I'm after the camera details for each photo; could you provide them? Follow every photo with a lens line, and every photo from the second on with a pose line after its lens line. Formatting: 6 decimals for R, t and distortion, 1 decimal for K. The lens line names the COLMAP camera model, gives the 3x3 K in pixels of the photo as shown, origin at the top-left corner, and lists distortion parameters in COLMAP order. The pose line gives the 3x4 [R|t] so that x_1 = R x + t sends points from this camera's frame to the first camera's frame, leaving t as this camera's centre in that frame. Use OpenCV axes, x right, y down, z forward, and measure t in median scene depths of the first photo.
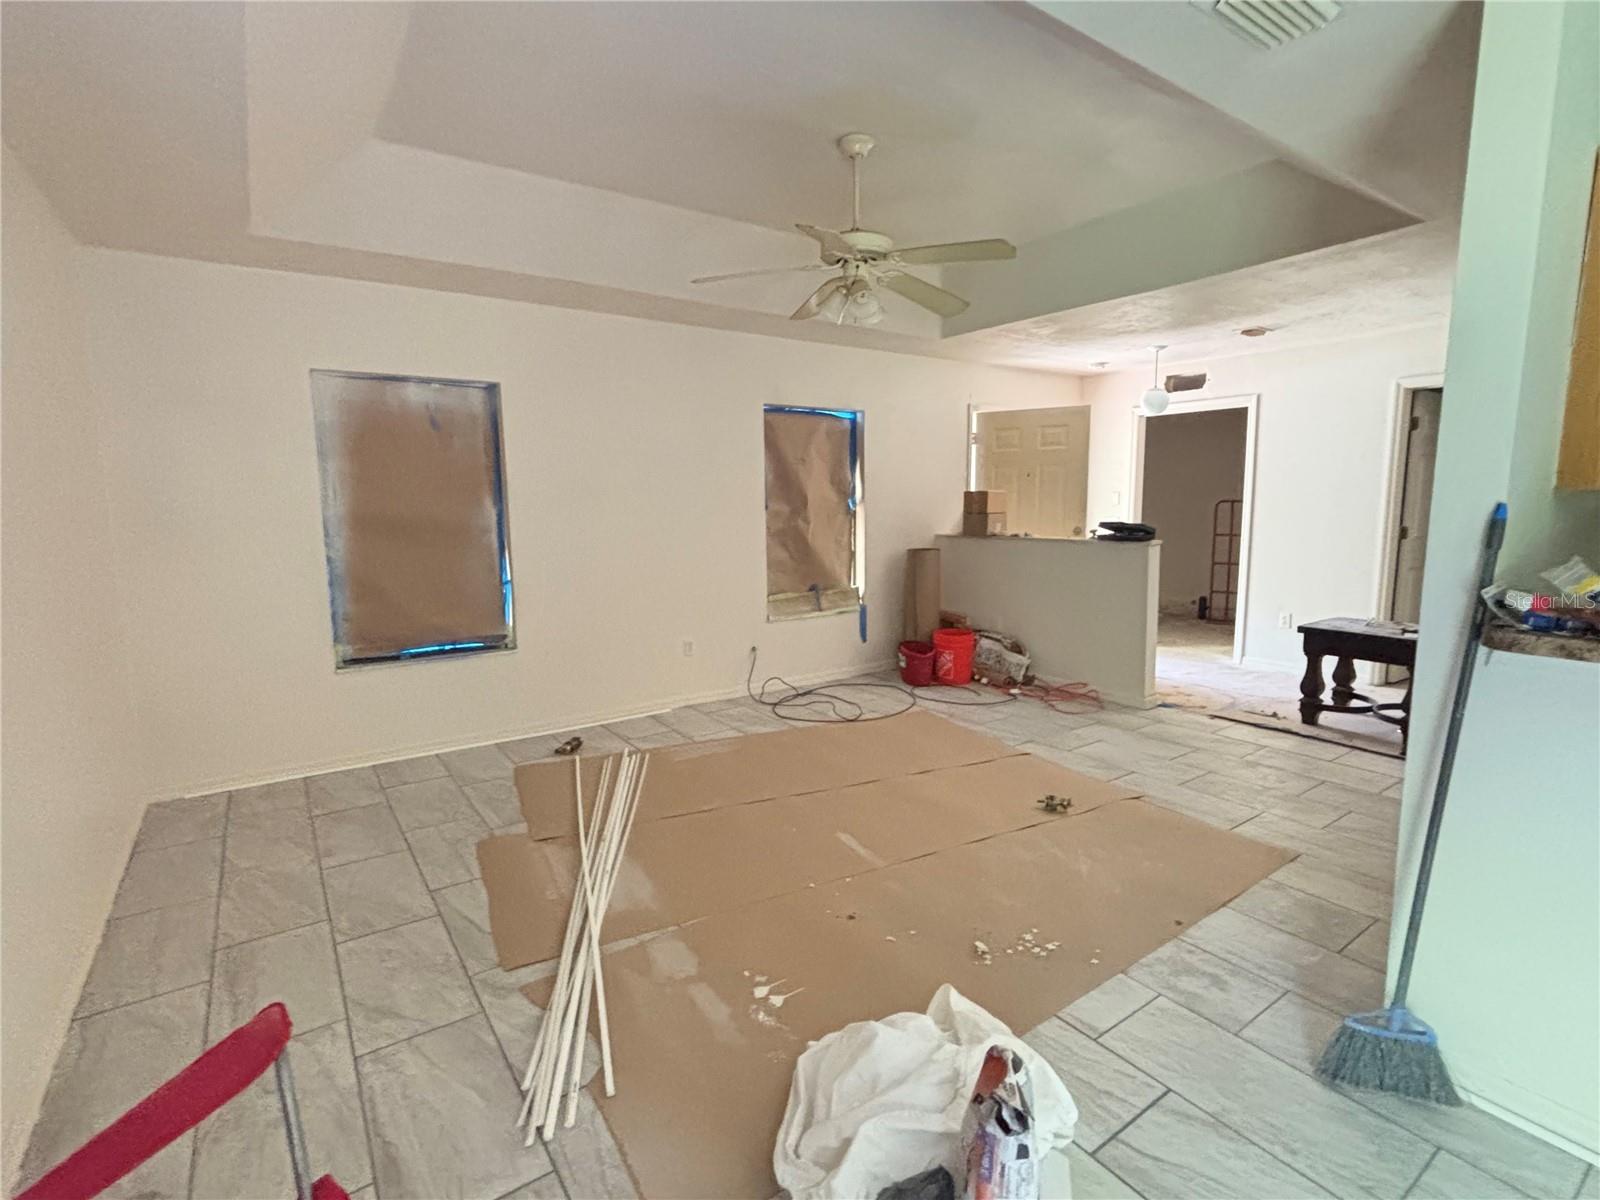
lens RADIAL K [[758.9, 0, 800.0], [0, 758.9, 600.0], [0, 0, 1]] dist [0.025717, 0.000009]
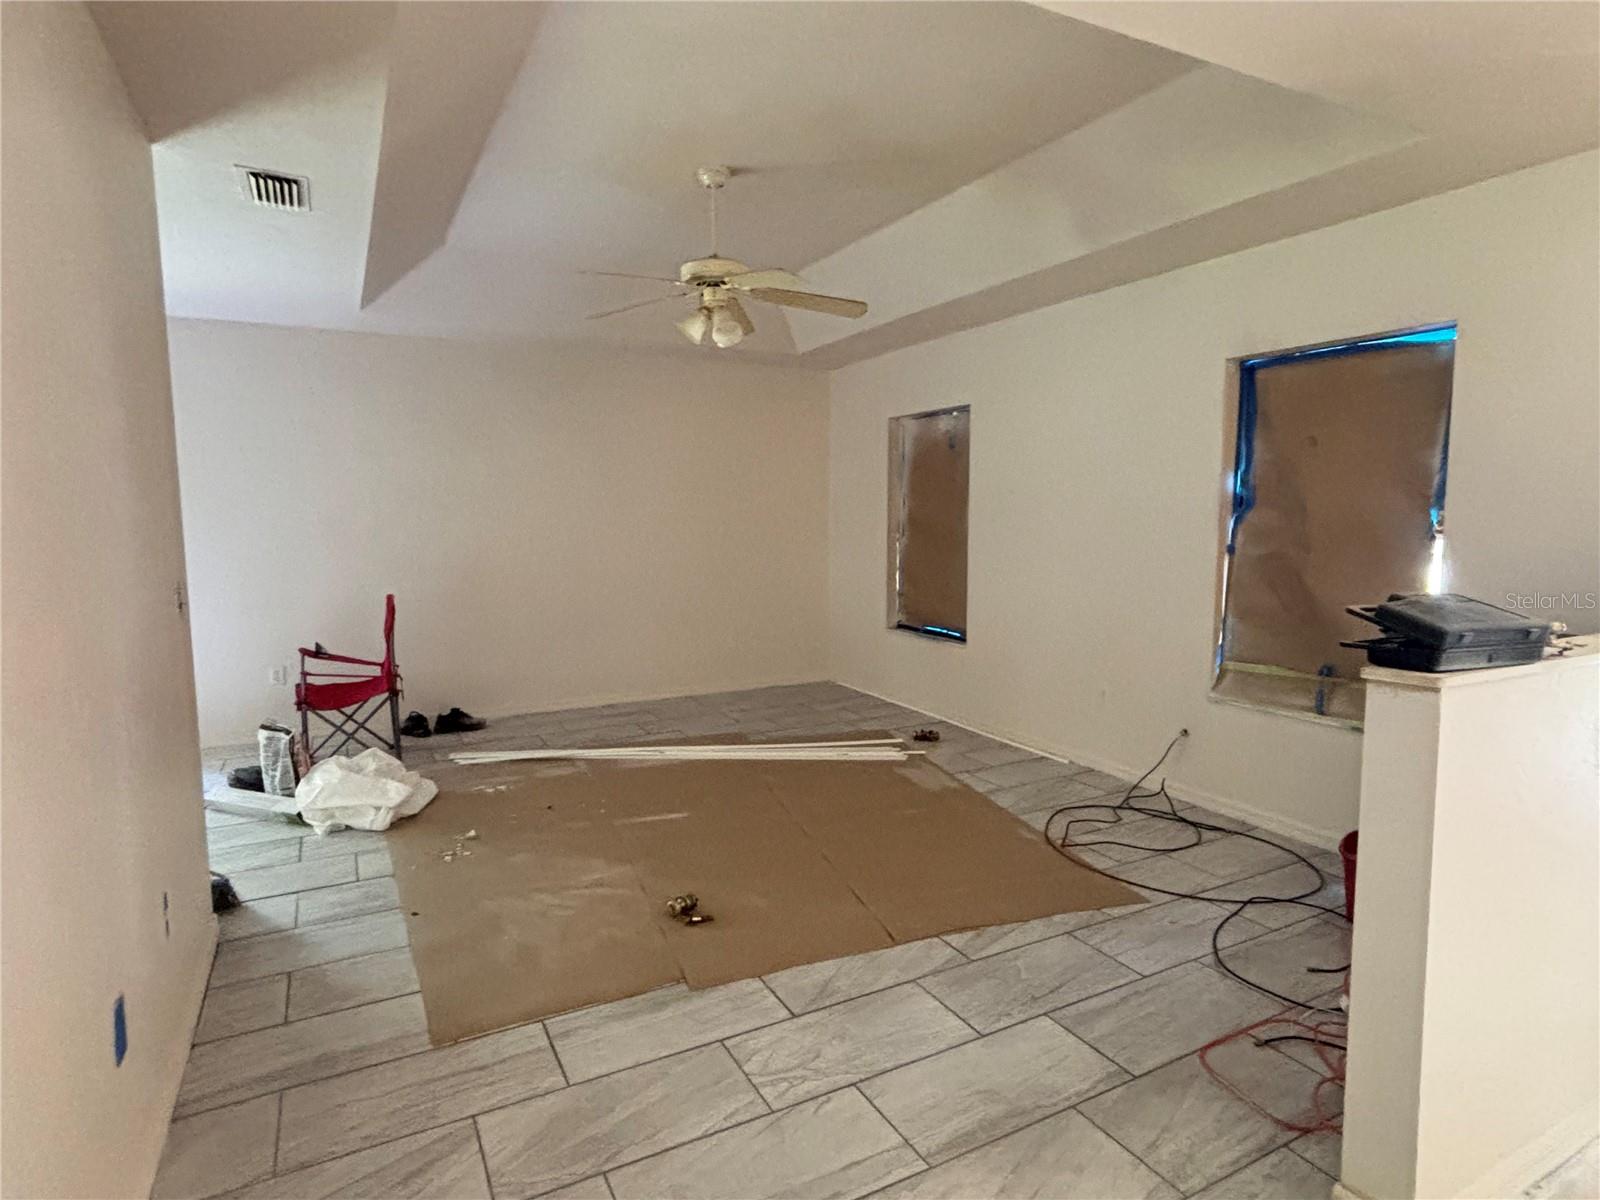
lens RADIAL K [[872.4, 0, 800.0], [0, 872.4, 600.0], [0, 0, 1]] dist [-0.000680, -0.045864]
pose [[-0.125957, 0.110898, -0.985818, 0.875531], [-0.124567, 0.984099, 0.126621, -0.126977], [0.984184, 0.138749, -0.110140, 0.889752]]
